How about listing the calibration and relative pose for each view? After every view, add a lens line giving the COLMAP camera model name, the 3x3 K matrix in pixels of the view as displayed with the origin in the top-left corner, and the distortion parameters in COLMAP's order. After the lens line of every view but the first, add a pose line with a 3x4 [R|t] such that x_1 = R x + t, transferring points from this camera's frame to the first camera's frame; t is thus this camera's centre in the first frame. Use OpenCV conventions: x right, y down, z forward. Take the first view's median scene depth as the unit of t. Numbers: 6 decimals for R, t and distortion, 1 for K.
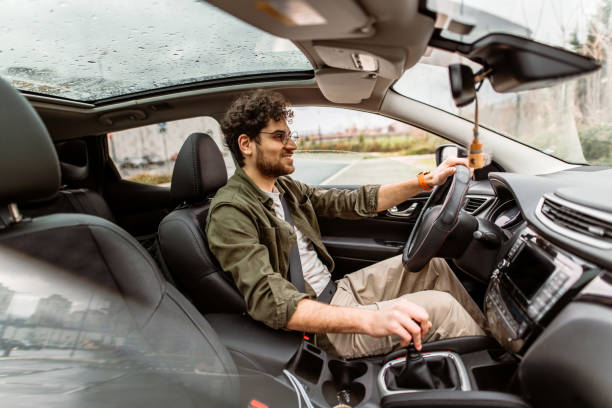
lens RADIAL K [[352.0, 0, 307.2], [0, 352.0, 205.3], [0, 0, 1]] dist [-0.002094, -0.001066]
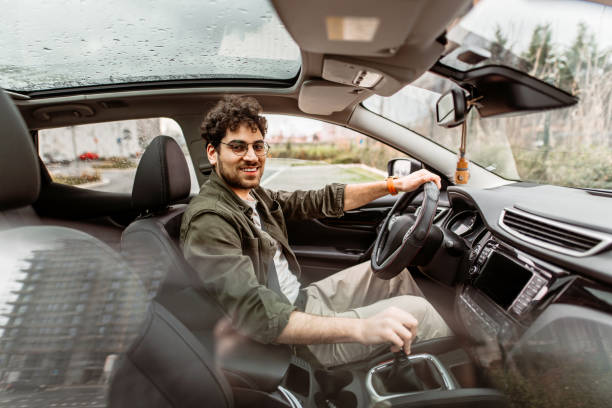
lens RADIAL K [[352.0, 0, 307.2], [0, 352.0, 205.3], [0, 0, 1]] dist [-0.002094, -0.001066]
pose [[0.978034, 0.012760, 0.208056, -0.146363], [-0.009200, 0.999794, -0.018069, -0.009476], [-0.208244, 0.015758, 0.977950, 0.018655]]
